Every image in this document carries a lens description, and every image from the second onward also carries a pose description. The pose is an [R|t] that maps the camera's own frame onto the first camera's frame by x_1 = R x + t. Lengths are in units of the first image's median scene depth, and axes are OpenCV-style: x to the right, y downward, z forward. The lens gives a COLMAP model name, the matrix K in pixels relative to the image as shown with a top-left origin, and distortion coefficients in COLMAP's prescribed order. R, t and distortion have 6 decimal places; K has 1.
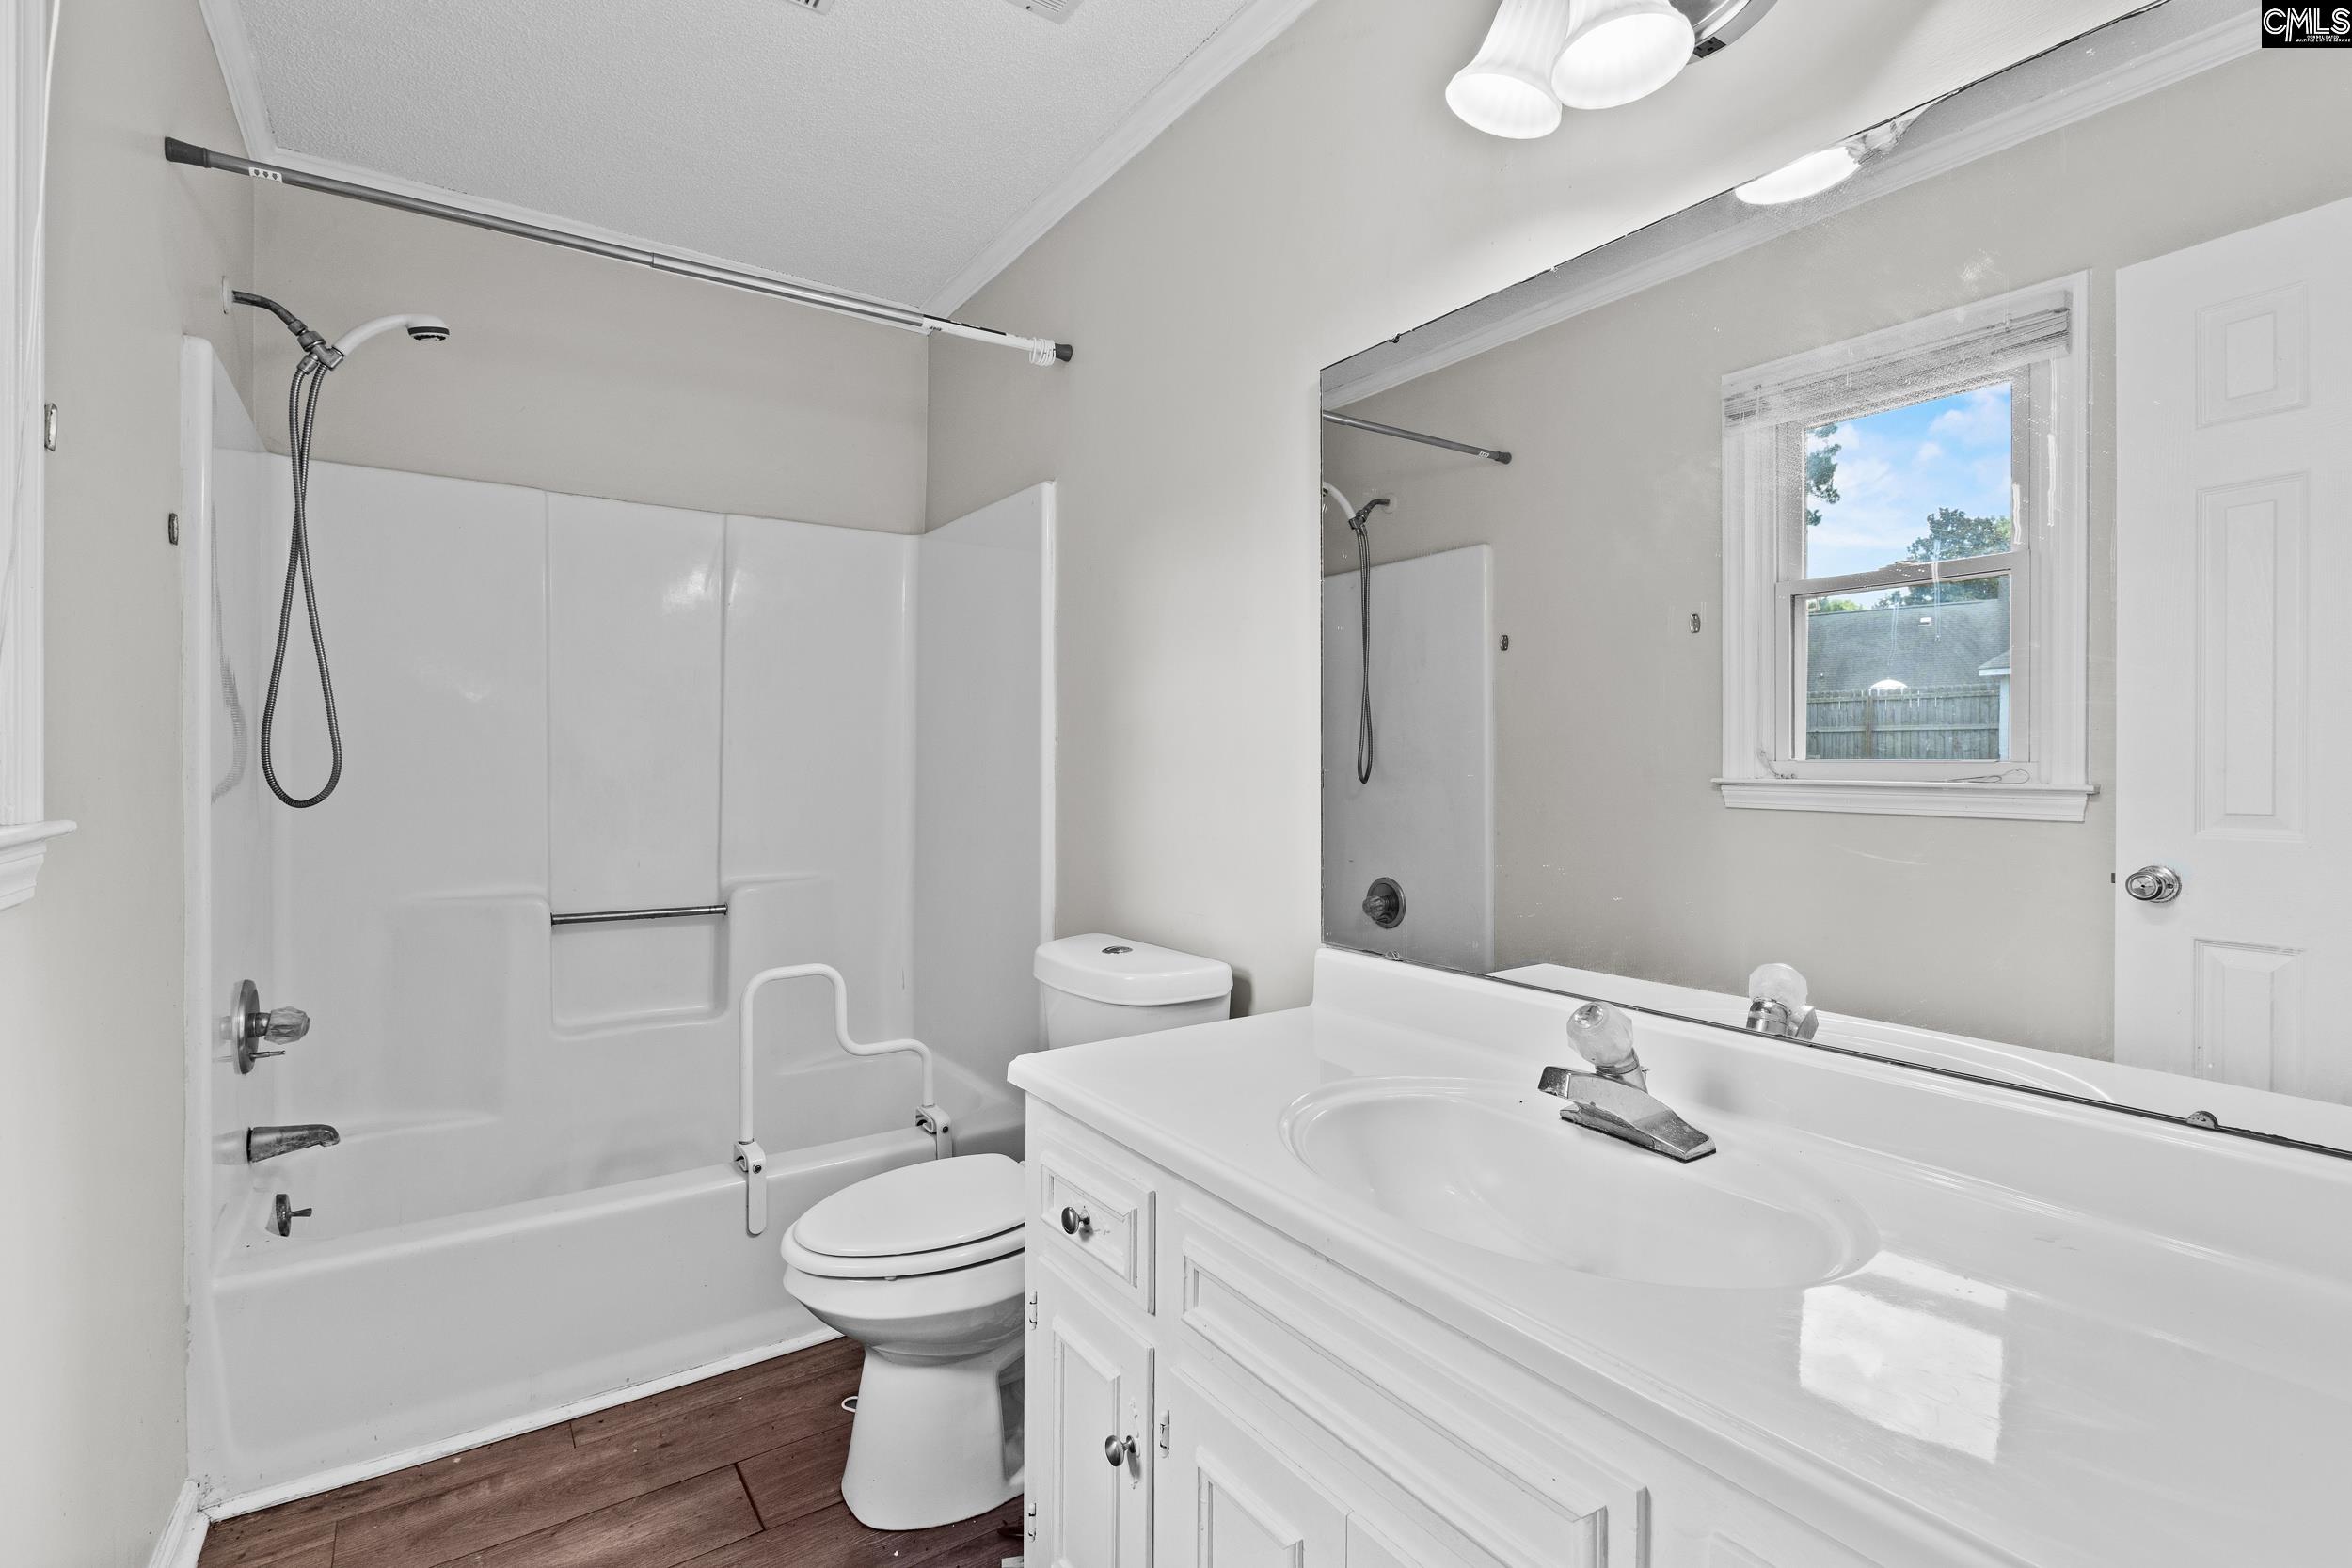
lens RADIAL K [[1080.1, 0, 1169.2], [0, 1080.1, 784.1], [0, 0, 1]] dist [-0.002509, -0.001413]
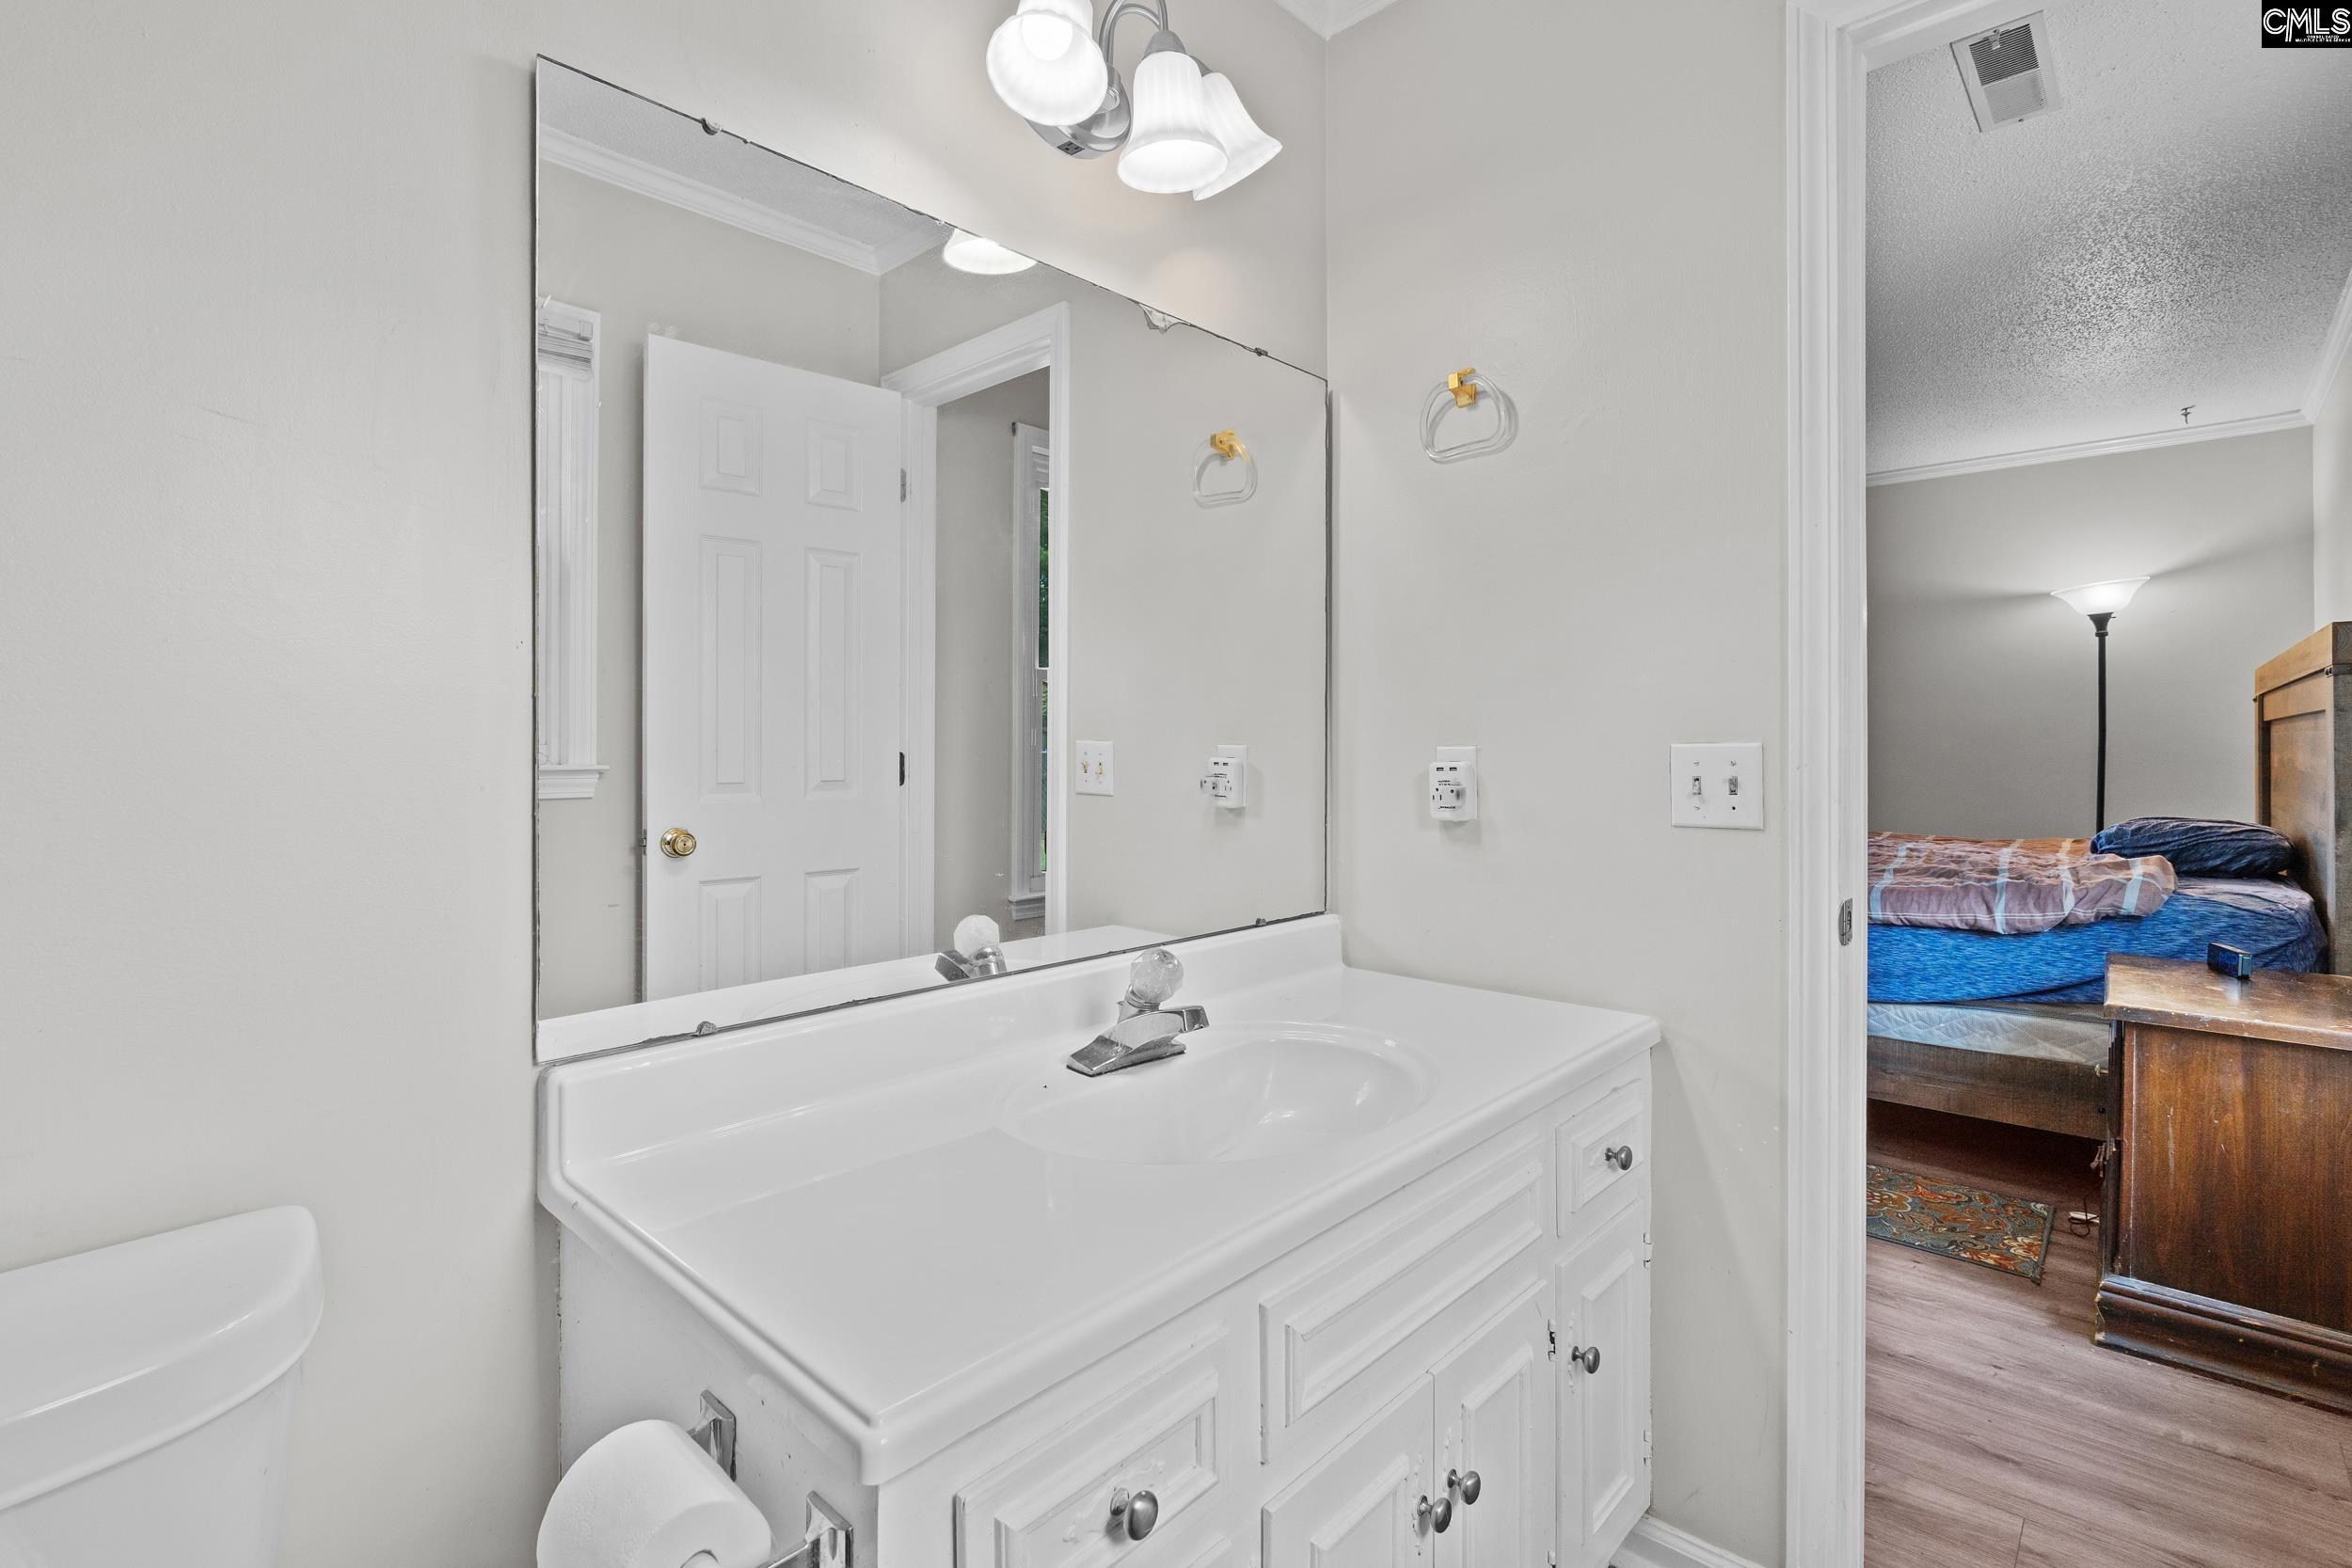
lens RADIAL K [[1080.1, 0, 1169.2], [0, 1080.1, 784.1], [0, 0, 1]] dist [-0.002509, -0.001413]
pose [[-0.228216, -0.030866, 0.973121, -0.642398], [0.013764, 0.999295, 0.034924, -0.015363], [-0.973513, 0.021364, -0.227630, 1.086772]]
